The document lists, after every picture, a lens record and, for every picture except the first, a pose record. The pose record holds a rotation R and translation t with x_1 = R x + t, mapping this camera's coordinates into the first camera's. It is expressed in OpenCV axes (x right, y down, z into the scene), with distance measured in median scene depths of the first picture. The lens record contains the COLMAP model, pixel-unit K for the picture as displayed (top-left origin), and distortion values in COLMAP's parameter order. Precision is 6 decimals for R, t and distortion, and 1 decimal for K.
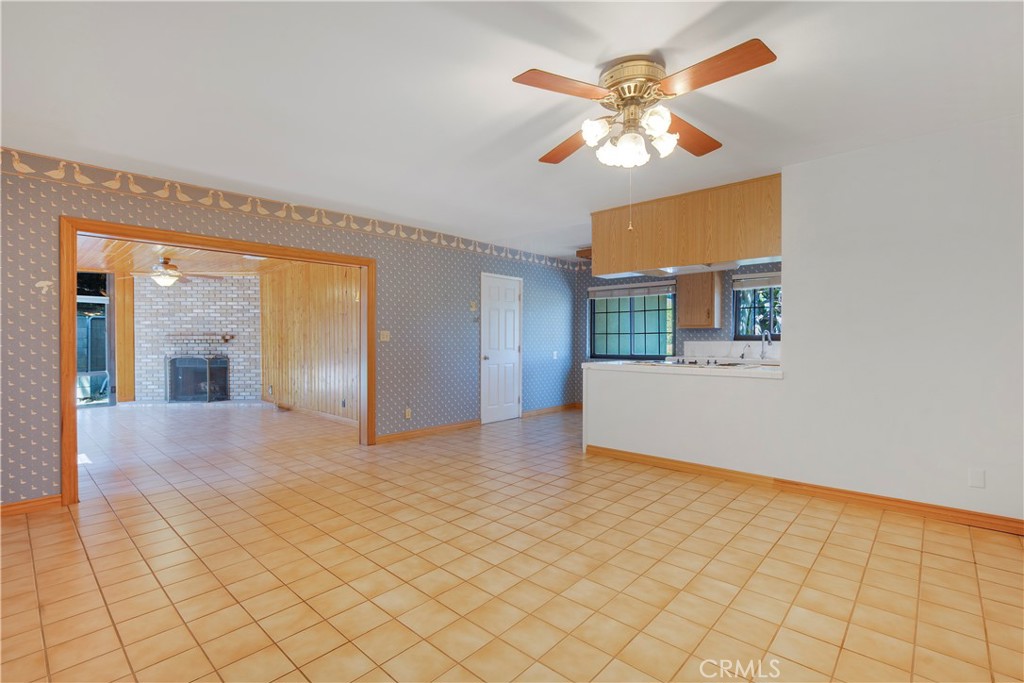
lens RADIAL K [[470.3, 0, 510.9], [0, 470.3, 344.8], [0, 0, 1]] dist [-0.005345, -0.000363]
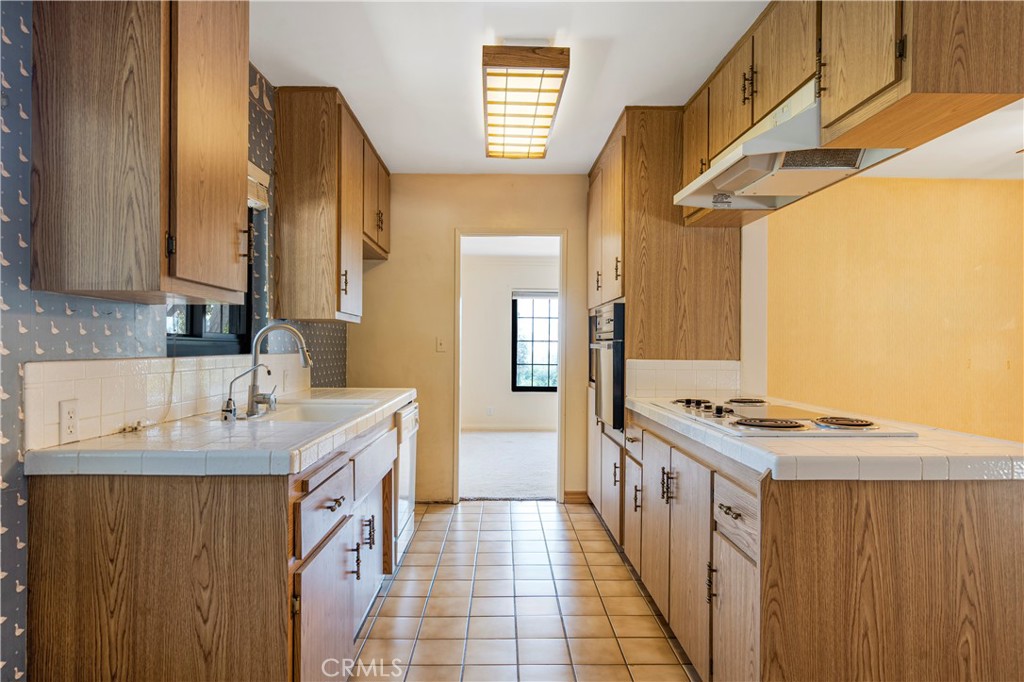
lens RADIAL K [[613.4, 0, 507.7], [0, 613.4, 345.1], [0, 0, 1]] dist [0.002855, 0.002409]
pose [[-0.667844, 0.002428, 0.744297, 0.144862], [0.009286, 0.999944, 0.005071, -0.021506], [-0.744243, 0.010298, -0.667829, 1.579839]]
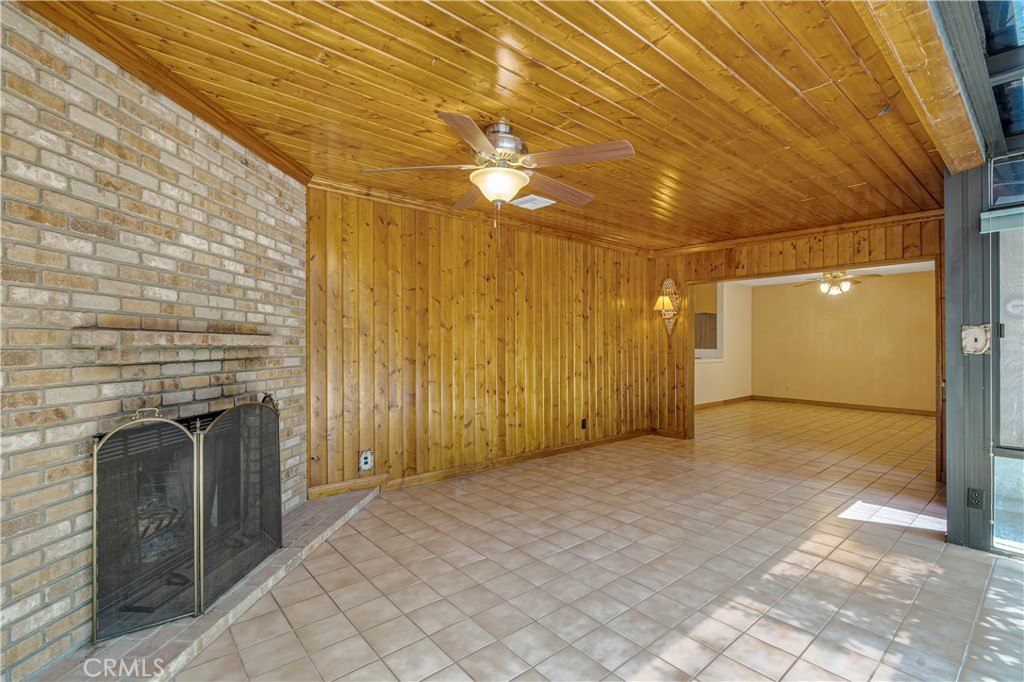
lens RADIAL K [[470.3, 0, 510.8], [0, 470.3, 342.5], [0, 0, 1]] dist [-0.005345, -0.000363]
pose [[0.143629, 0.009515, 0.989586, -1.689065], [0.011061, 0.999876, -0.011219, -0.017000], [-0.989570, 0.012557, 0.143506, 1.453356]]
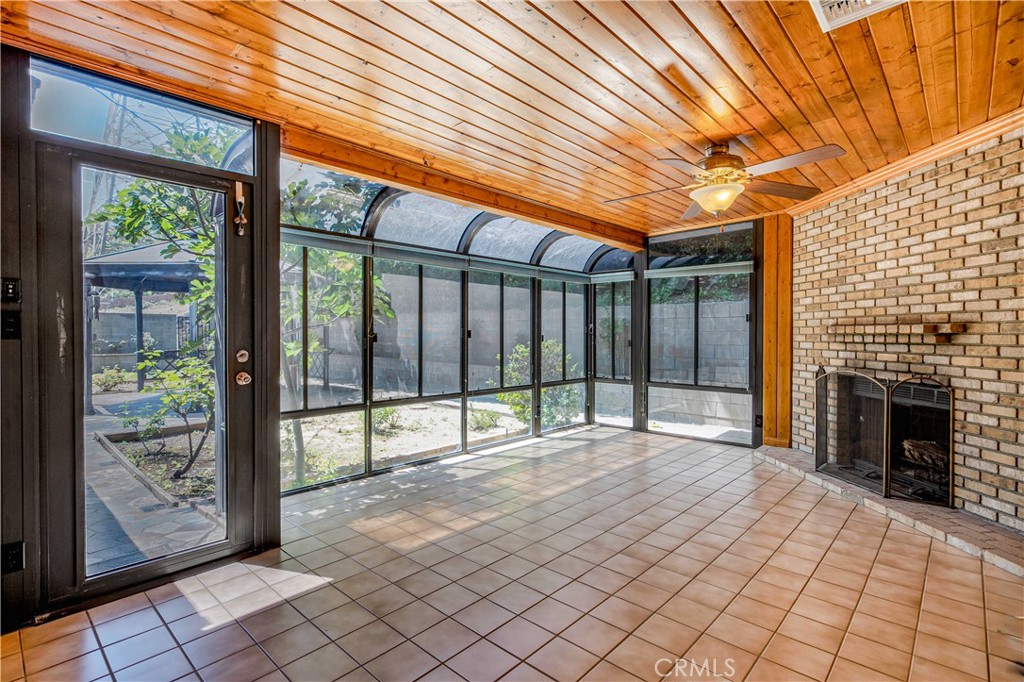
lens RADIAL K [[495.9, 0, 503.6], [0, 495.9, 341.7], [0, 0, 1]] dist [-0.013366, 0.001211]
pose [[-0.032277, 0.017833, -0.999320, -0.424396], [-0.009022, 0.999795, 0.018133, -0.018137], [0.999438, 0.009601, -0.032110, 1.268337]]
